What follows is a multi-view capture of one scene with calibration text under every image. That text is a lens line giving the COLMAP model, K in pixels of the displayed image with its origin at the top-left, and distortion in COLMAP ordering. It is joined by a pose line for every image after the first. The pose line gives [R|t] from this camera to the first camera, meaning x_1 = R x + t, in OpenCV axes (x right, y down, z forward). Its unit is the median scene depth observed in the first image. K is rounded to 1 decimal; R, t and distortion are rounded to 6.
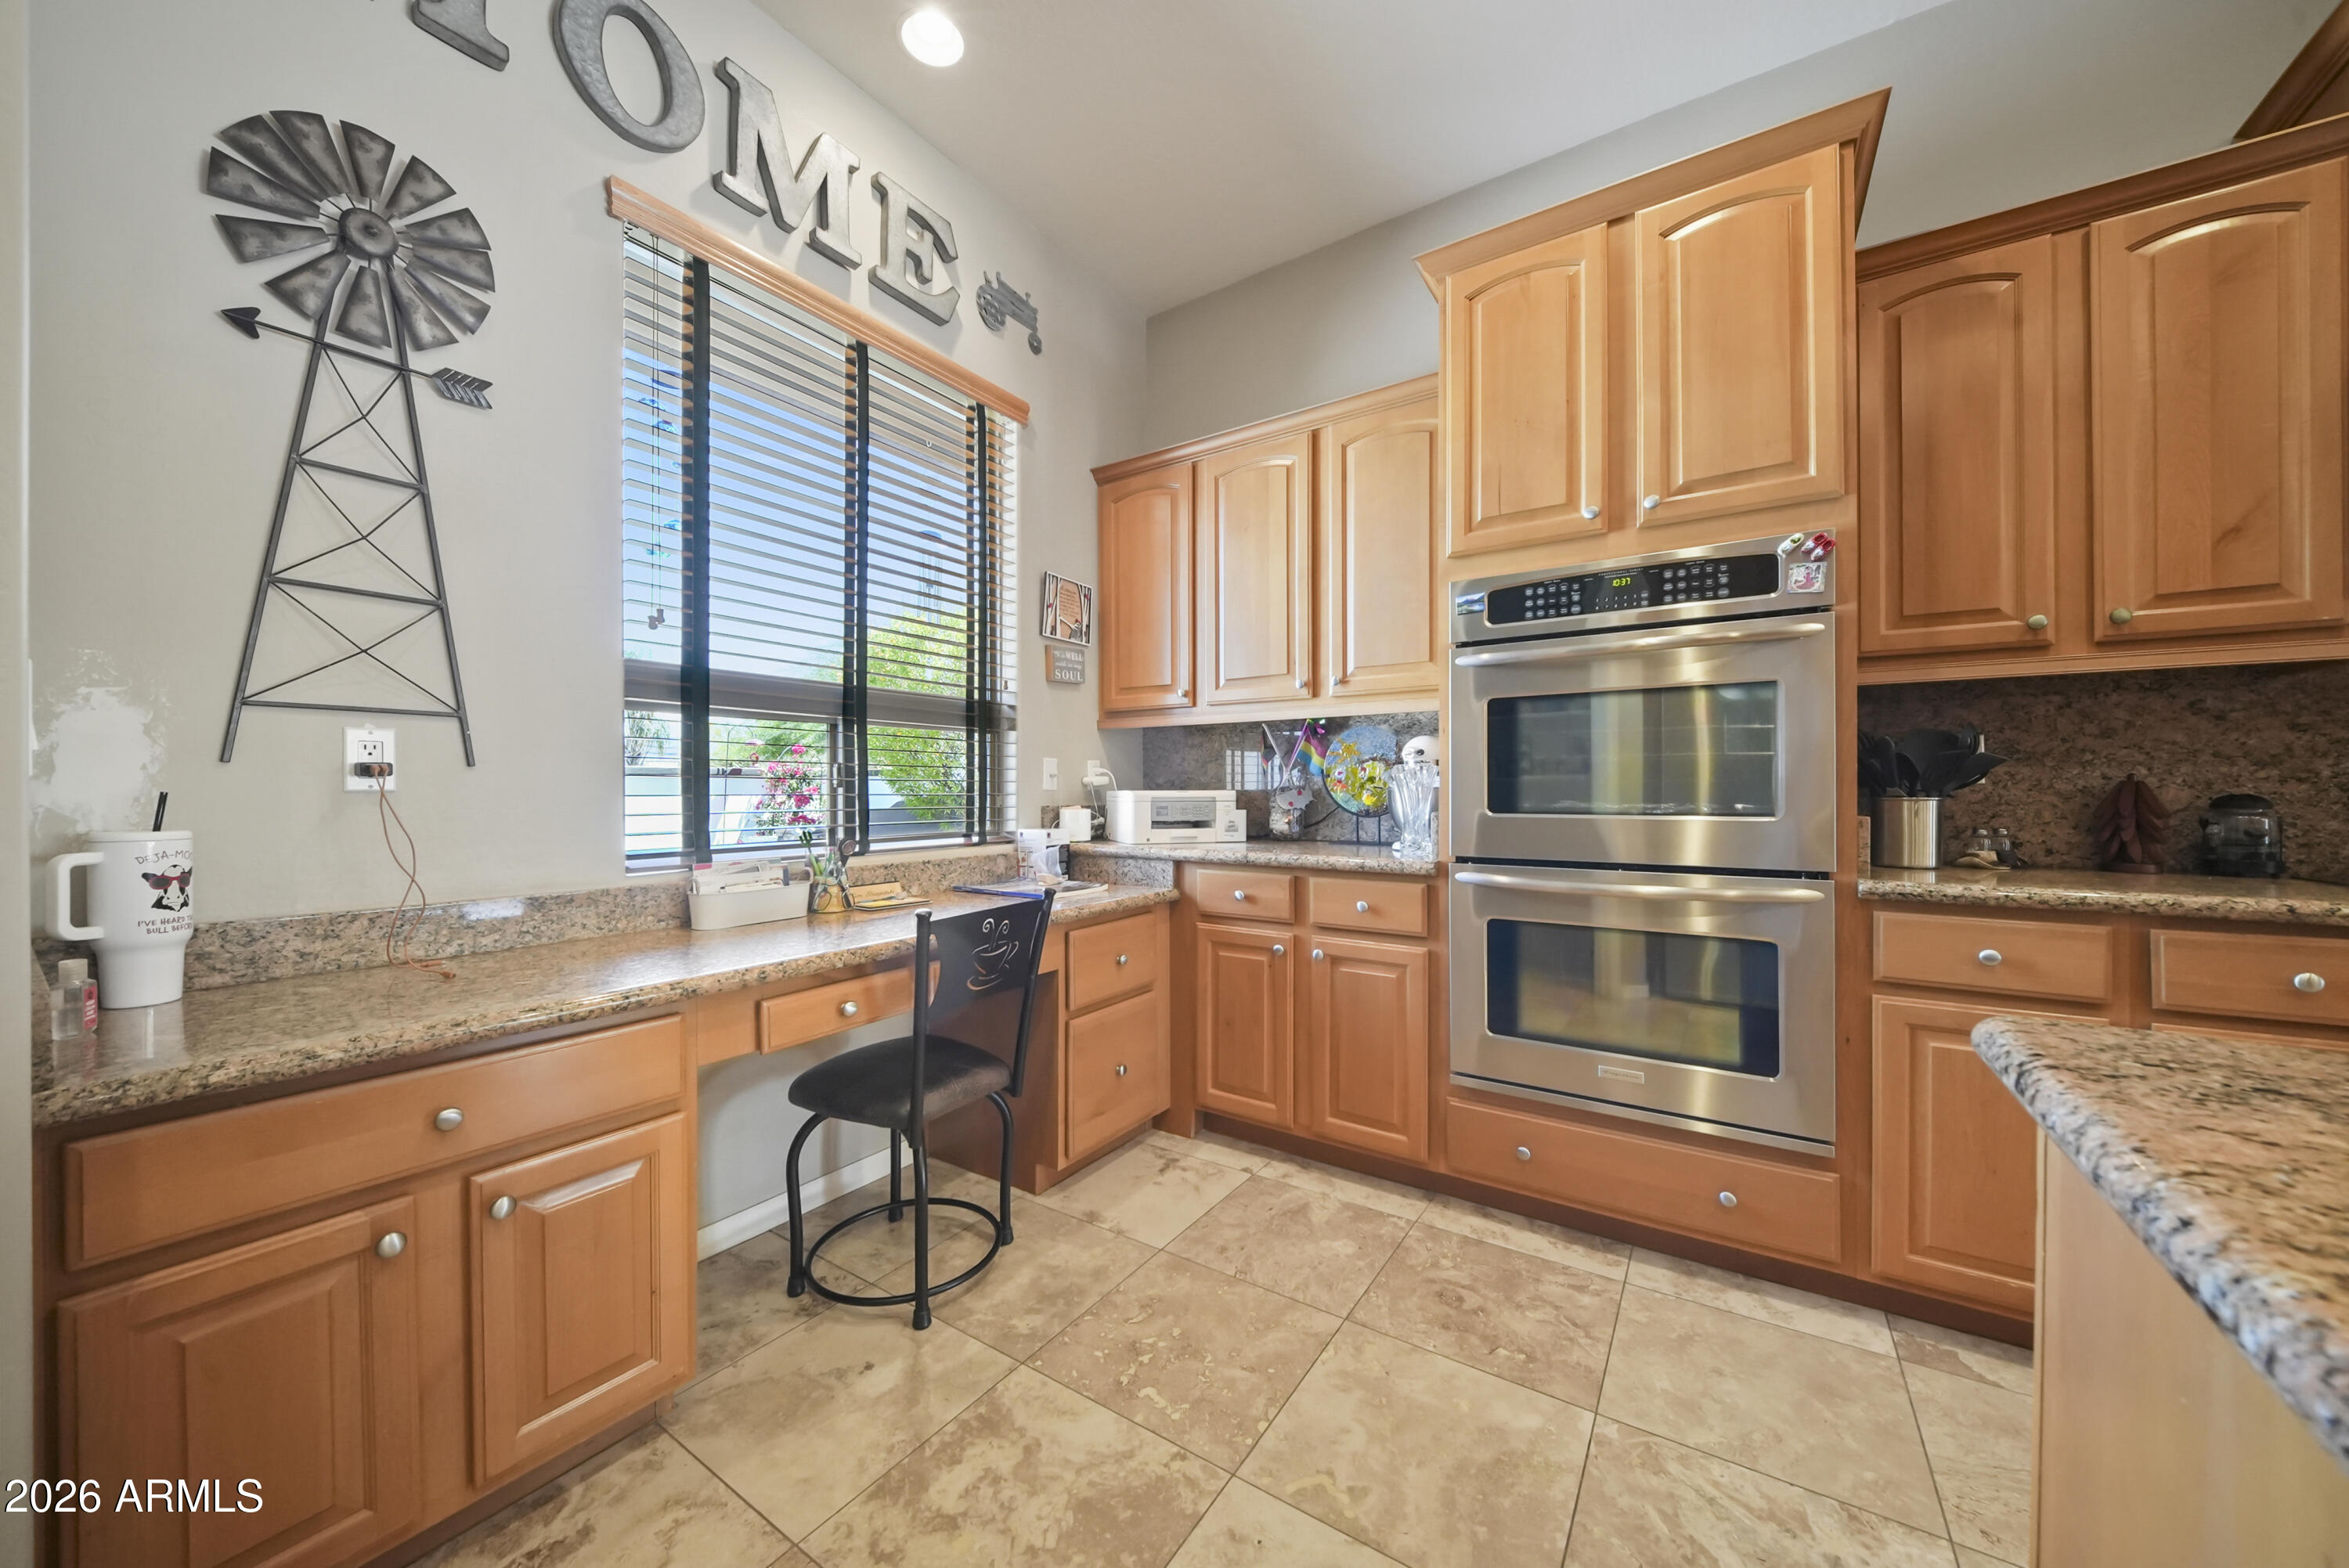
lens RADIAL K [[801.2, 0, 1178.7], [0, 801.2, 786.0], [0, 0, 1]] dist [0.010571, -0.005523]
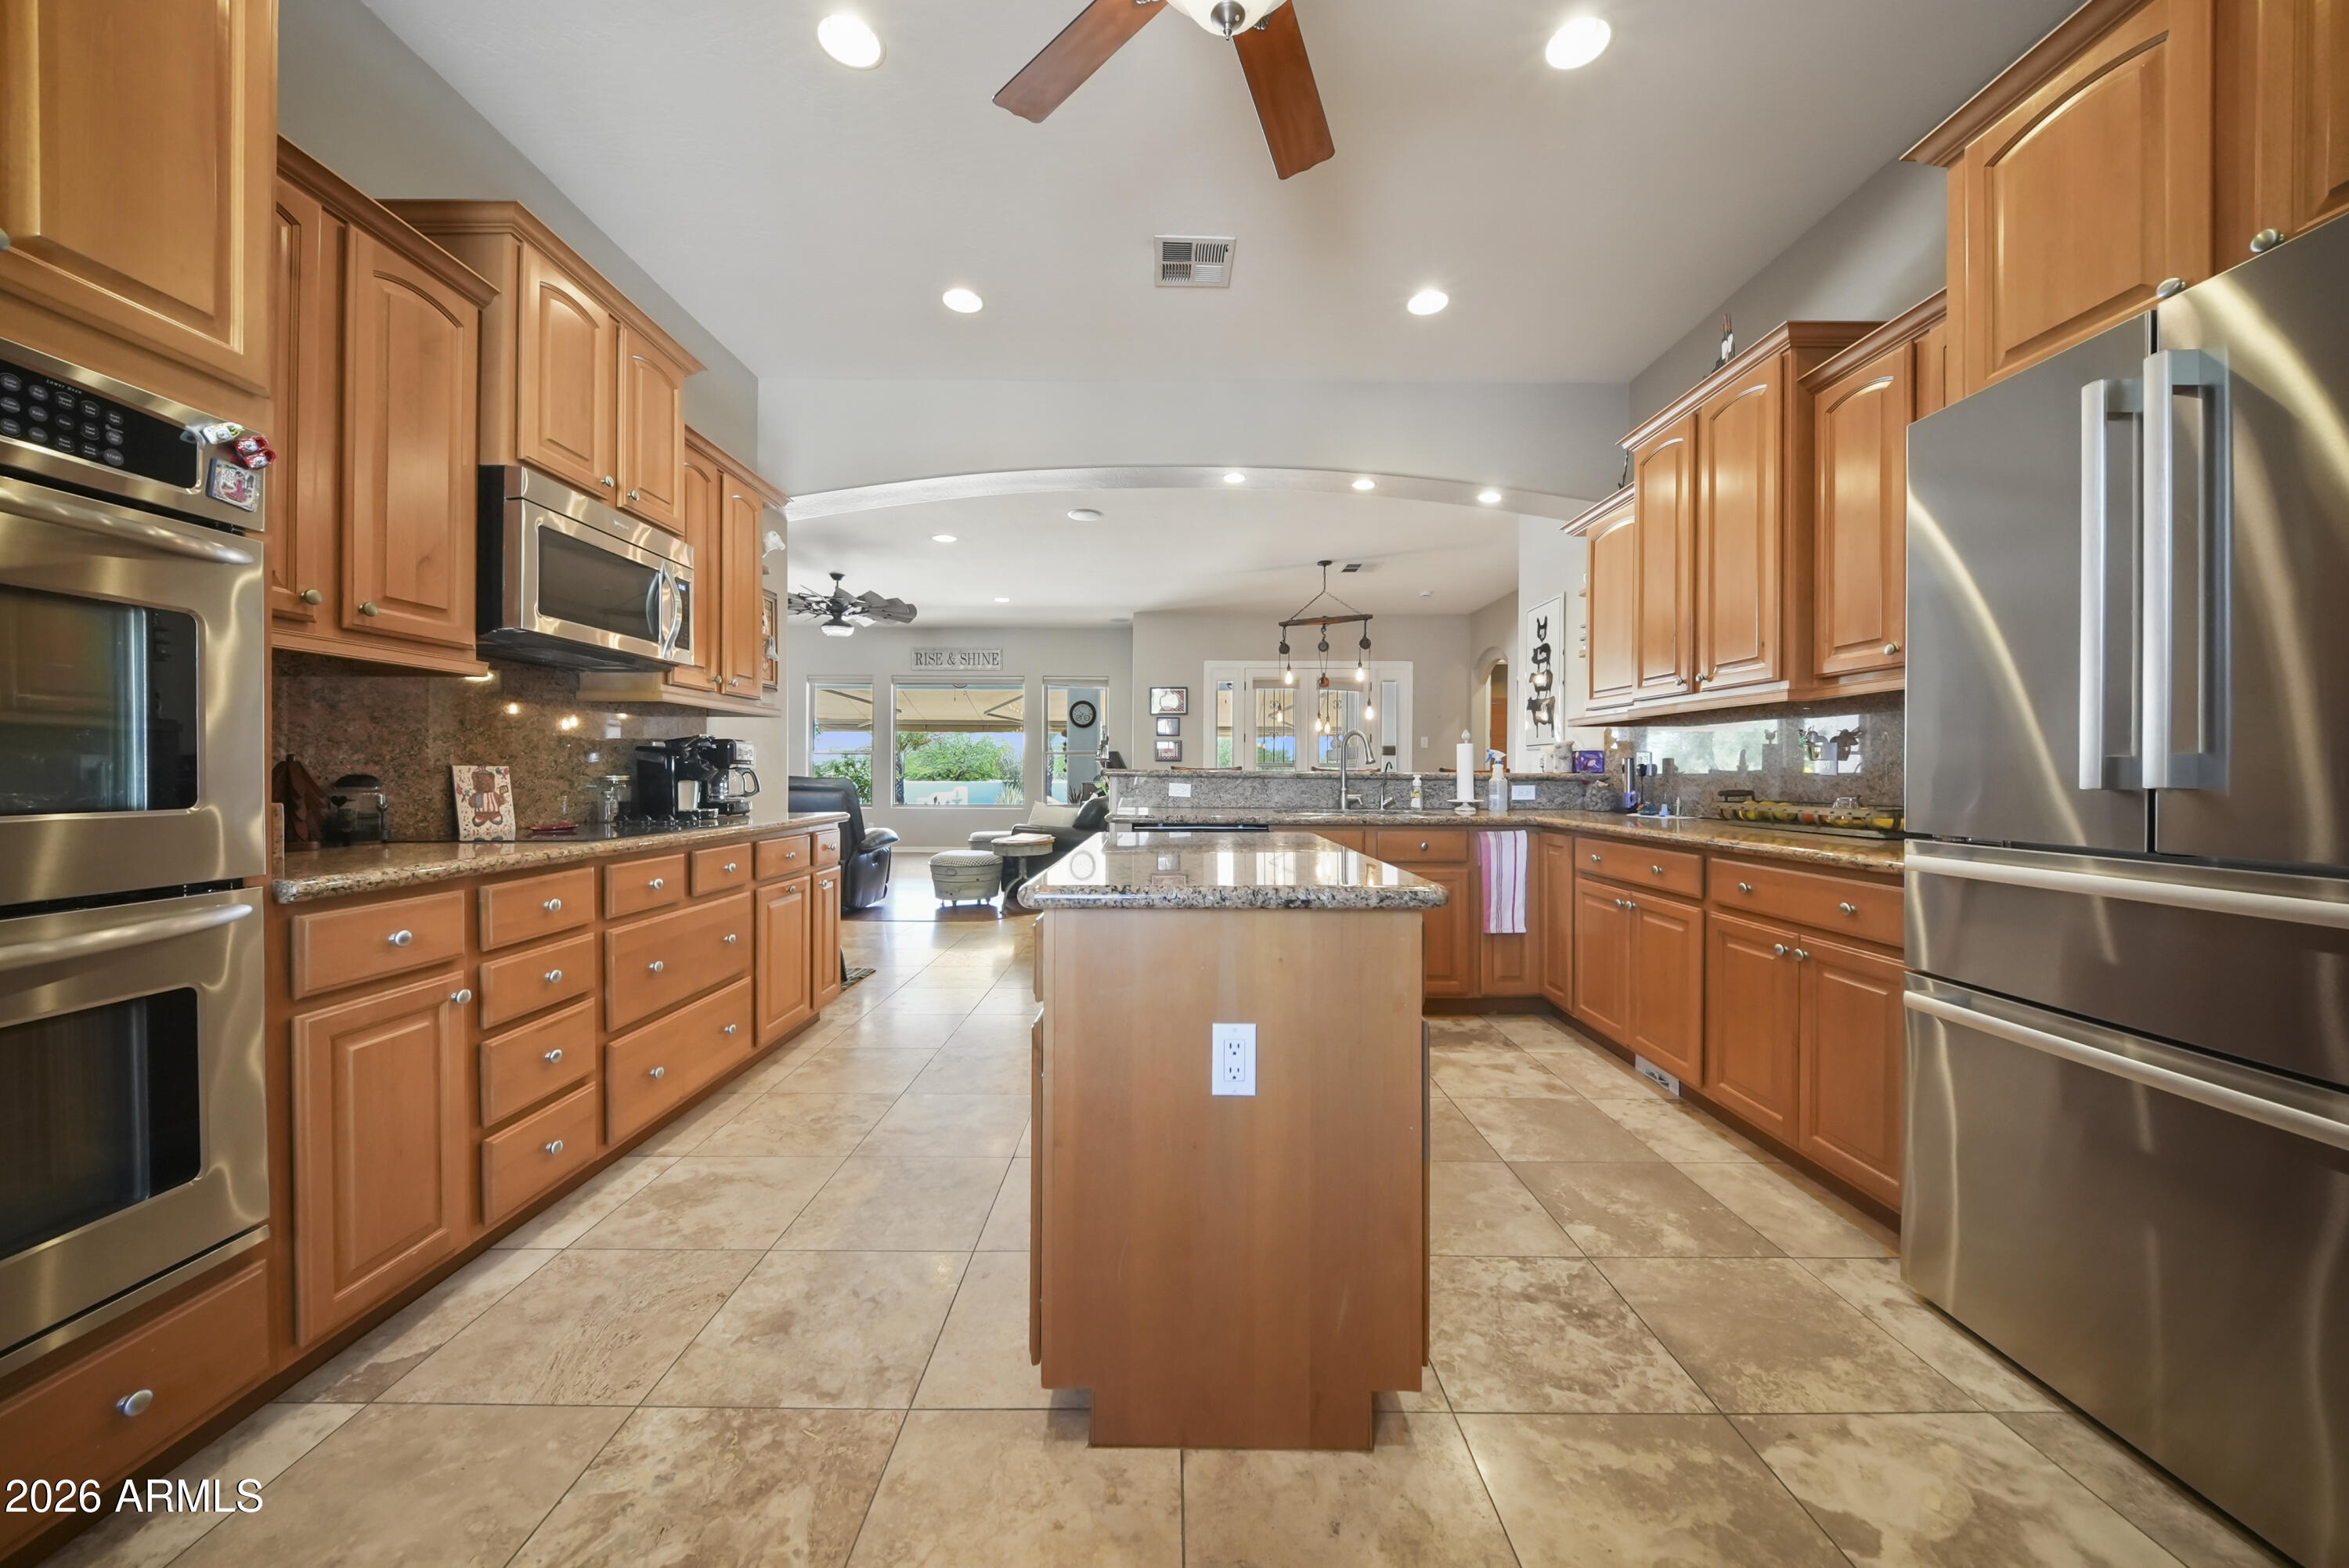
lens RADIAL K [[837.2, 0, 1136.5], [0, 837.2, 775.9], [0, 0, 1]] dist [0.008323, -0.006873]
pose [[-0.544438, -0.005824, 0.838781, -0.327033], [0.002752, 0.999958, 0.008729, 0.005213], [-0.838797, 0.007061, -0.544399, 0.732878]]
